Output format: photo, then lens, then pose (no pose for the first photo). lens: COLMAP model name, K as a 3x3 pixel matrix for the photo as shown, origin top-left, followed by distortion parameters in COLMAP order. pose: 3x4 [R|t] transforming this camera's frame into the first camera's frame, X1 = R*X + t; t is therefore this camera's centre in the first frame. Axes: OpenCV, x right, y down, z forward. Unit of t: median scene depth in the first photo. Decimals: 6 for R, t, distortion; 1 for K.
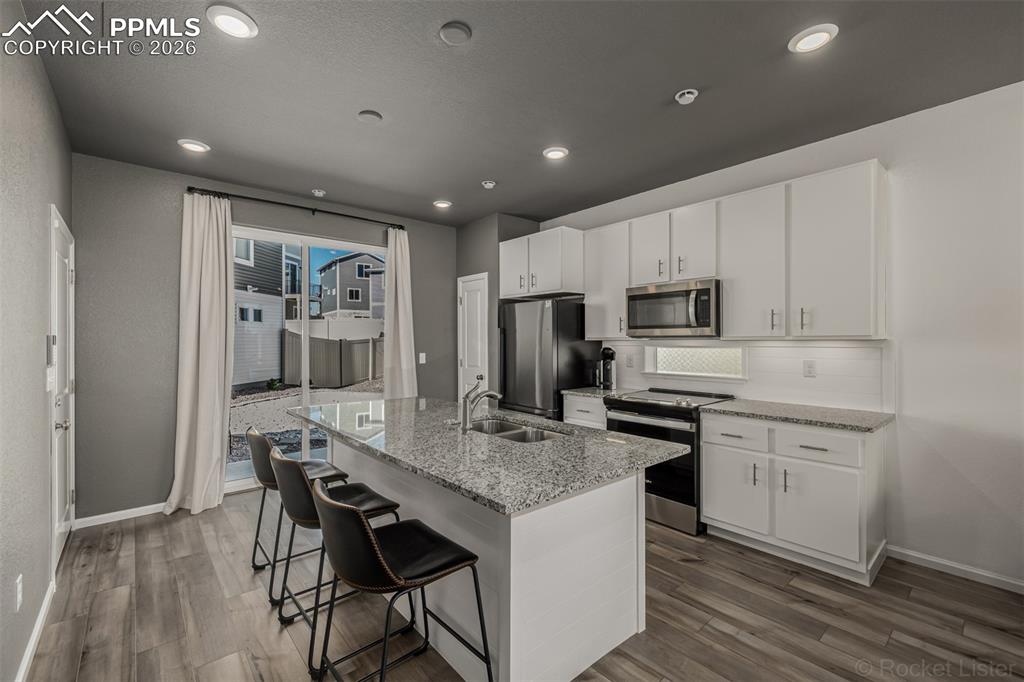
lens RADIAL K [[434.3, 0, 513.5], [0, 434.3, 339.5], [0, 0, 1]] dist [0.000715, -0.000375]
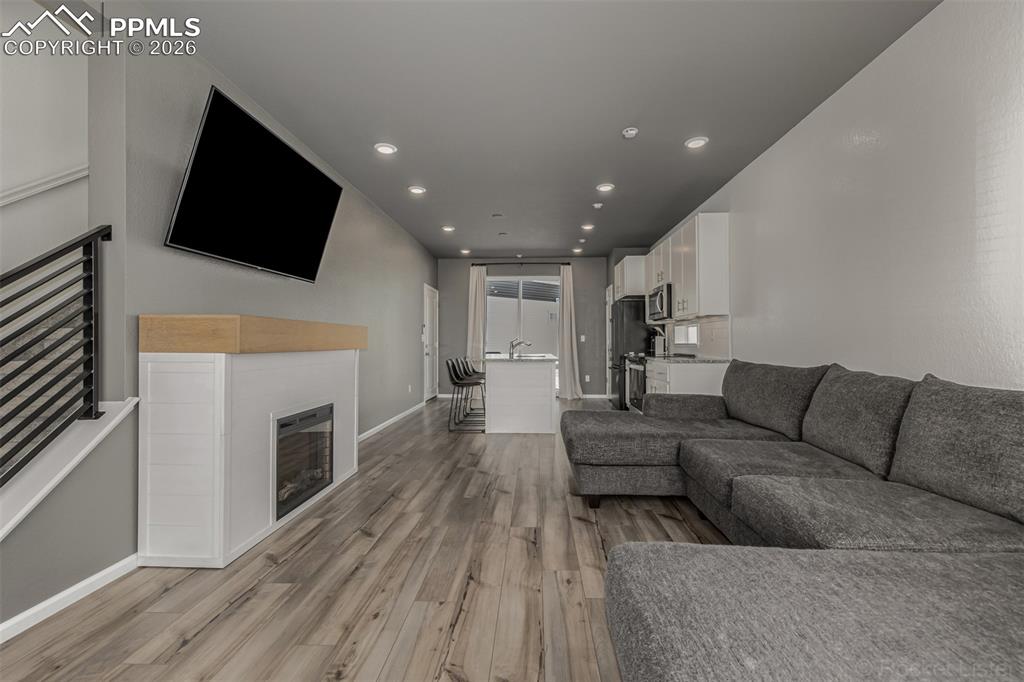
lens RADIAL K [[434.3, 0, 522.4], [0, 434.3, 340.8], [0, 0, 1]] dist [0.000715, -0.000375]
pose [[0.733882, -0.001233, -0.679276, 1.041465], [0.000883, 0.999999, -0.000862, 0.072406], [0.679277, 0.000033, 0.733882, -0.543850]]
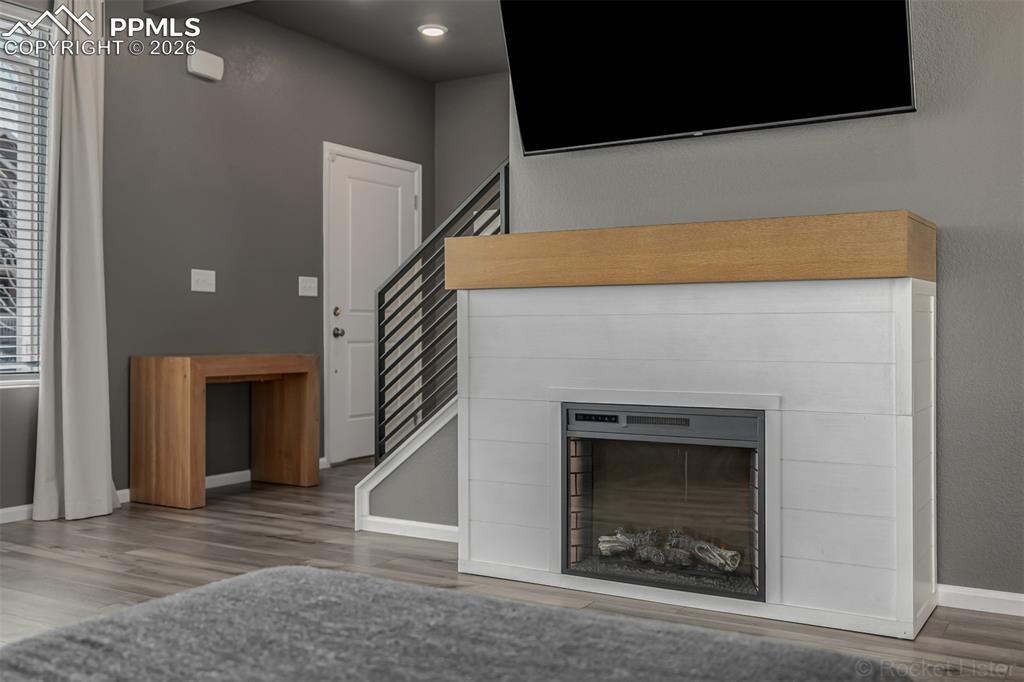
lens RADIAL K [[1002.7, 0, 515.7], [0, 1002.7, 328.8], [0, 0, 1]] dist [0.003072, 0.000000]
pose [[-0.952527, 0.001804, -0.304447, 0.622232], [0.003523, 0.999981, -0.005098, 0.131473], [0.304432, -0.005928, -0.952516, 0.565830]]
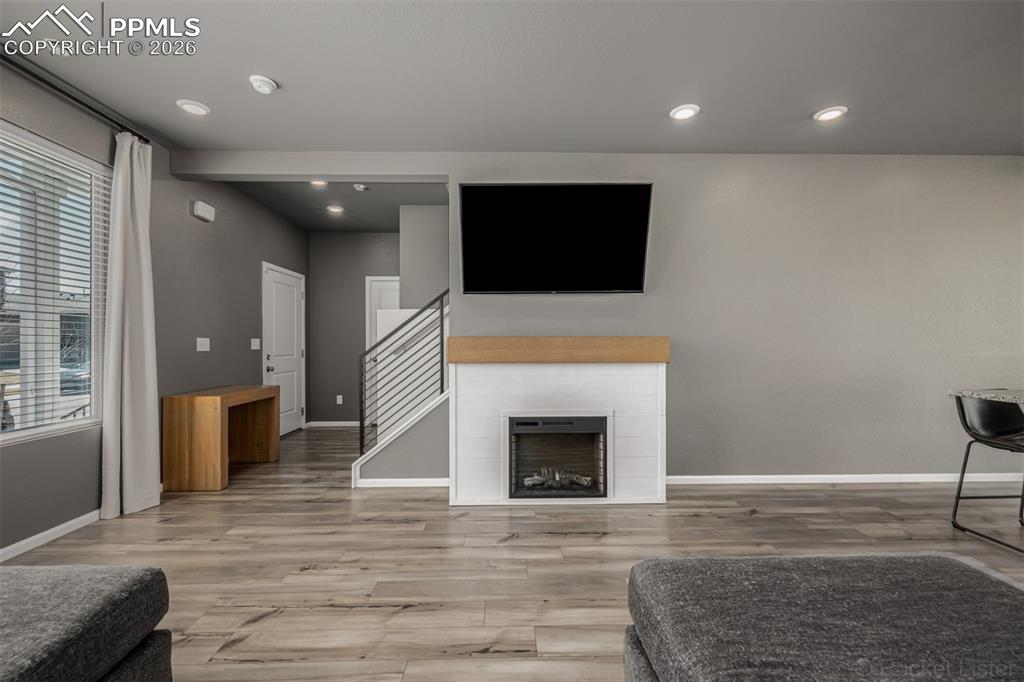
lens RADIAL K [[434.3, 0, 512.2], [0, 434.3, 344.8], [0, 0, 1]] dist [0.000715, -0.000375]
pose [[-0.639478, 0.005501, -0.768789, 0.945396], [0.005542, 0.999981, 0.002545, 0.051557], [0.768789, -0.002634, -0.639497, 0.240337]]
